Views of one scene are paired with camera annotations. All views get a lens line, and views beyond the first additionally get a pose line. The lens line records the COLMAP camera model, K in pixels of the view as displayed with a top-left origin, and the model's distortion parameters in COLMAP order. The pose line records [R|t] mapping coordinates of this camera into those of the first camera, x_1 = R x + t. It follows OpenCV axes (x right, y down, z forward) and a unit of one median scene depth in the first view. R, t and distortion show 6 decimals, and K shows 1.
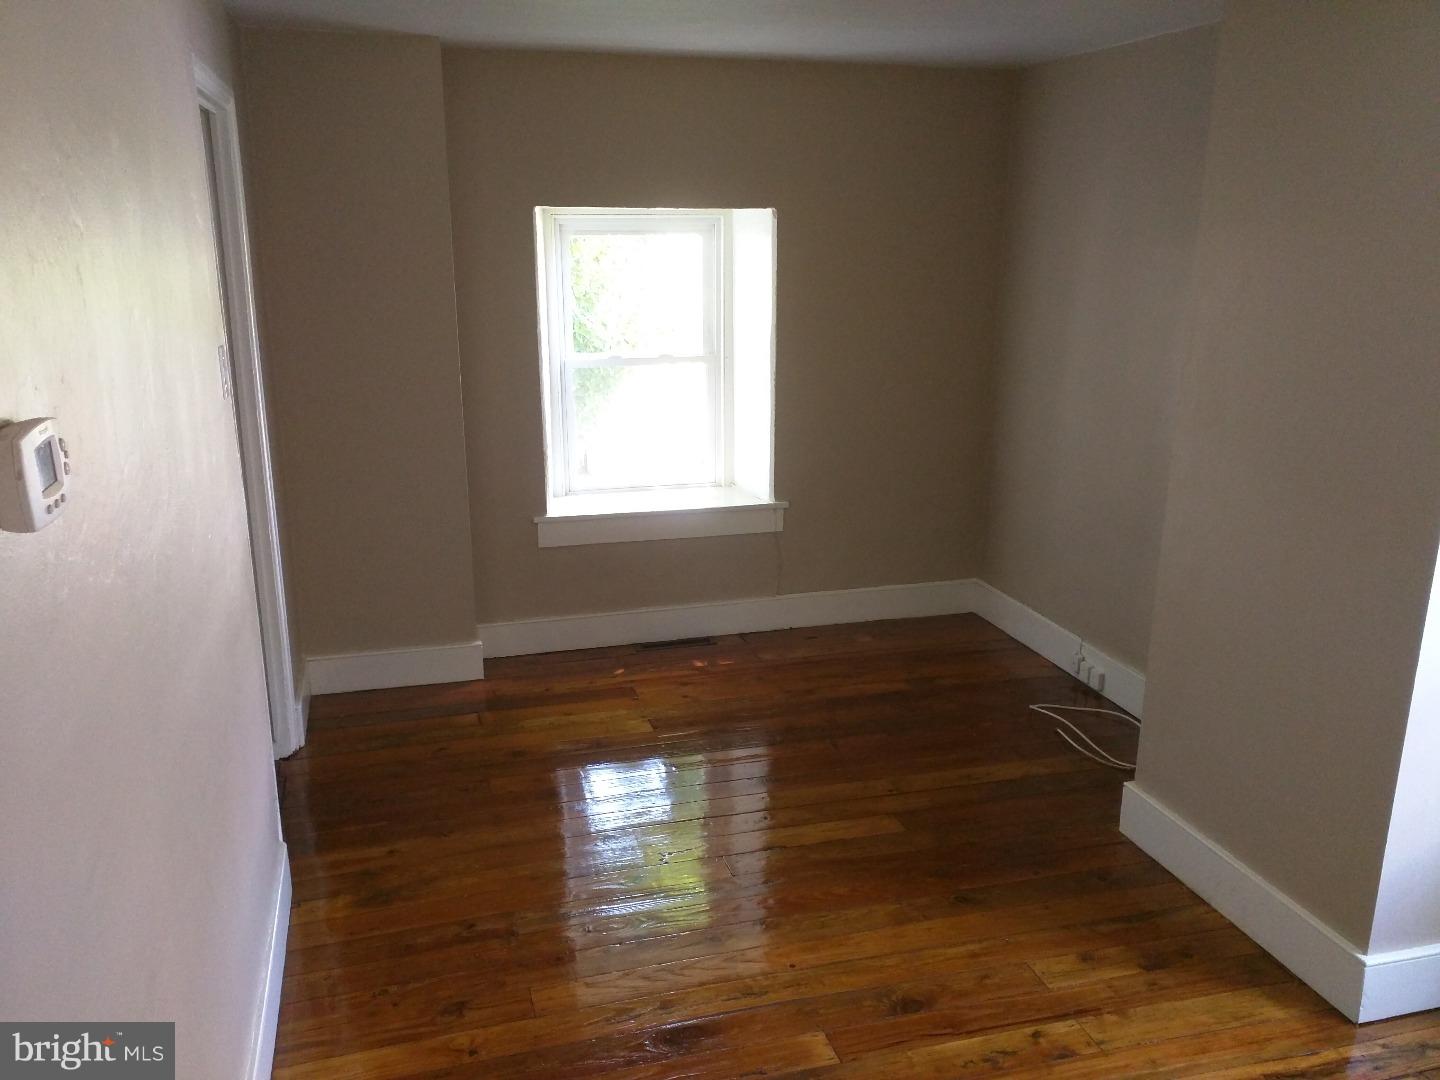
lens RADIAL K [[1160.1, 0, 720.0], [0, 1160.1, 540.0], [0, 0, 1]] dist [0.000390, -0.000453]
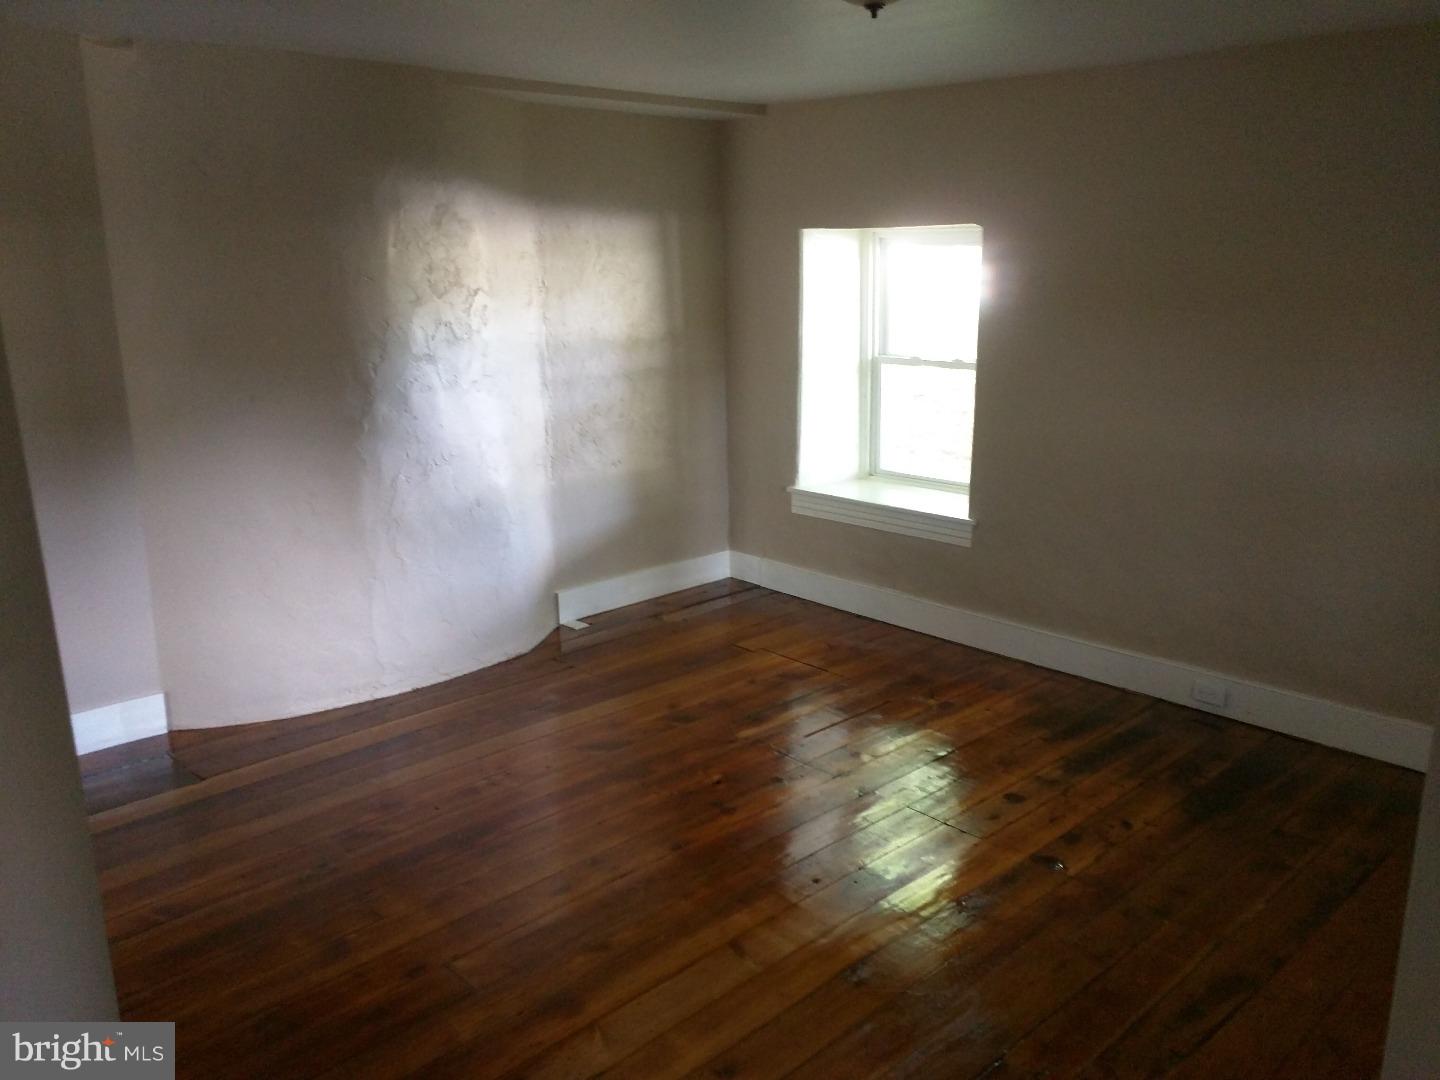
lens RADIAL K [[1160.1, 0, 720.0], [0, 1160.1, 540.0], [0, 0, 1]] dist [0.000390, -0.000453]
pose [[0.466940, 0.190778, -0.863464, 0.803488], [-0.201364, 0.973737, 0.106249, -0.075406], [0.861057, 0.124259, 0.493092, 0.353059]]
